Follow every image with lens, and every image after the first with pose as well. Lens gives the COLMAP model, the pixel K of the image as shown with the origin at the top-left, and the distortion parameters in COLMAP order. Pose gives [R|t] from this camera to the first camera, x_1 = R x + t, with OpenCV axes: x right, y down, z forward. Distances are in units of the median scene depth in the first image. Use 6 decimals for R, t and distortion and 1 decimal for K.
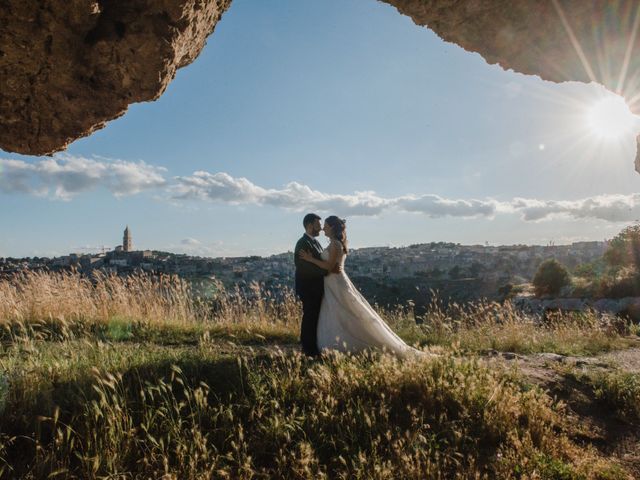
lens RADIAL K [[483.9, 0, 320.0], [0, 483.9, 240.0], [0, 0, 1]] dist [-0.045462, -0.006495]
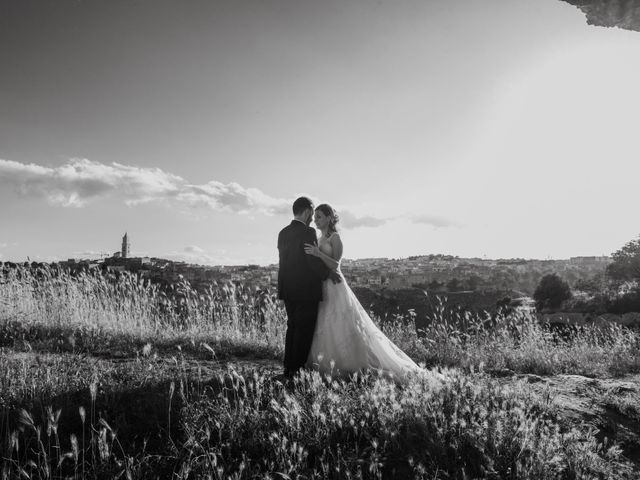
lens RADIAL K [[480.5, 0, 320.0], [0, 480.5, 240.0], [0, 0, 1]] dist [-0.040065, -0.027599]
pose [[0.999826, 0.018575, 0.001518, 0.024193], [-0.018537, 0.999588, -0.021896, 0.025471], [-0.001924, 0.021864, 0.999759, 0.163124]]
